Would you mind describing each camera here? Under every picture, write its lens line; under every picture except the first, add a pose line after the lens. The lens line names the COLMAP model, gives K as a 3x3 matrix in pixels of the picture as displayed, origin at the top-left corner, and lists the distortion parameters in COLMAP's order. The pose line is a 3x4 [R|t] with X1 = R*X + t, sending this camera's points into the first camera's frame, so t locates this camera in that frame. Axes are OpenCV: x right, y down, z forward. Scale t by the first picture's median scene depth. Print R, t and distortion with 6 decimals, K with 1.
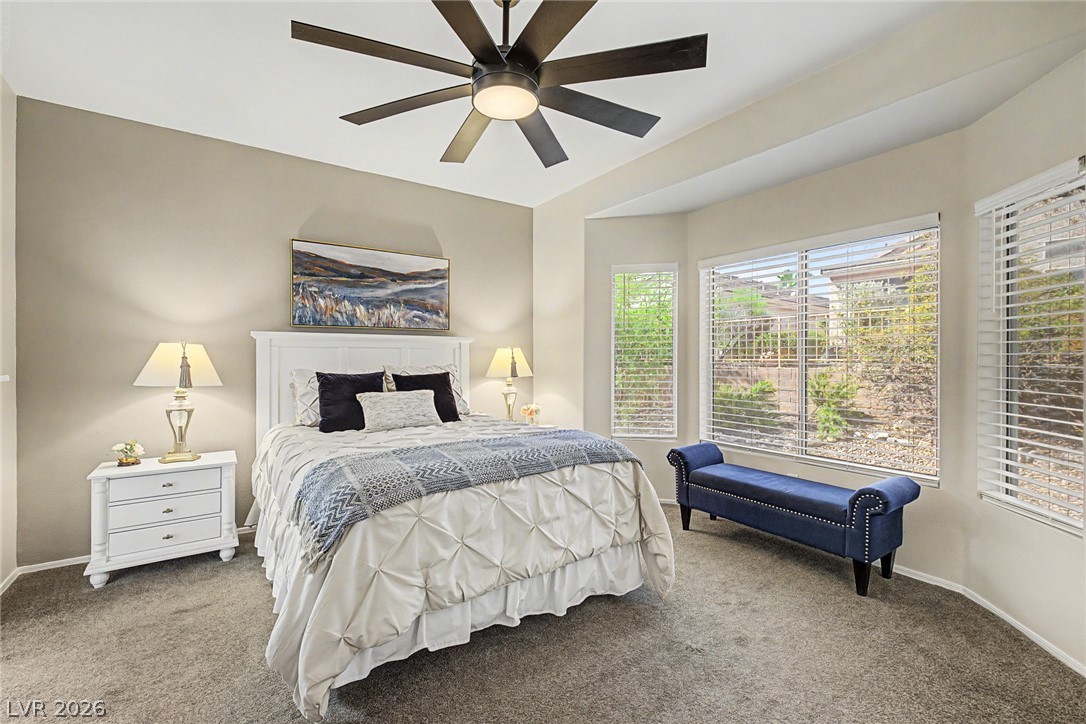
lens RADIAL K [[468.6, 0, 543.4], [0, 468.6, 353.2], [0, 0, 1]] dist [0.014587, -0.000070]
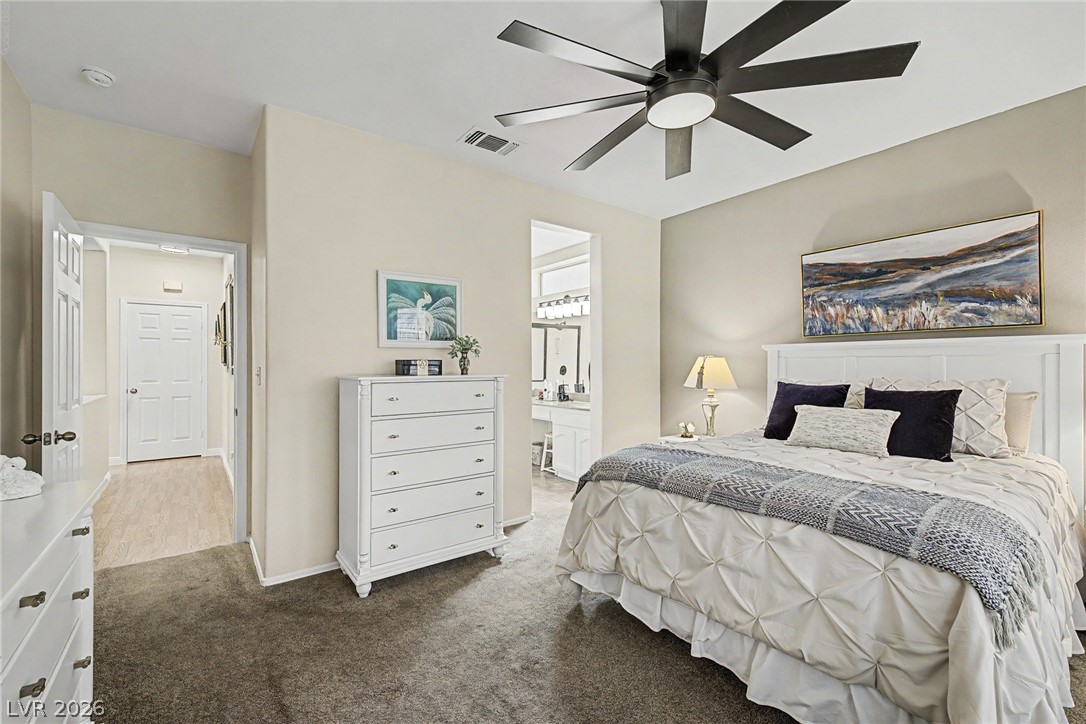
lens RADIAL K [[468.6, 0, 539.8], [0, 468.6, 367.4], [0, 0, 1]] dist [0.014587, -0.000070]
pose [[0.023228, 0.005057, -0.999717, 0.474759], [0.007333, 0.999959, 0.005229, -0.001078], [0.999703, -0.007453, 0.023190, 0.369759]]
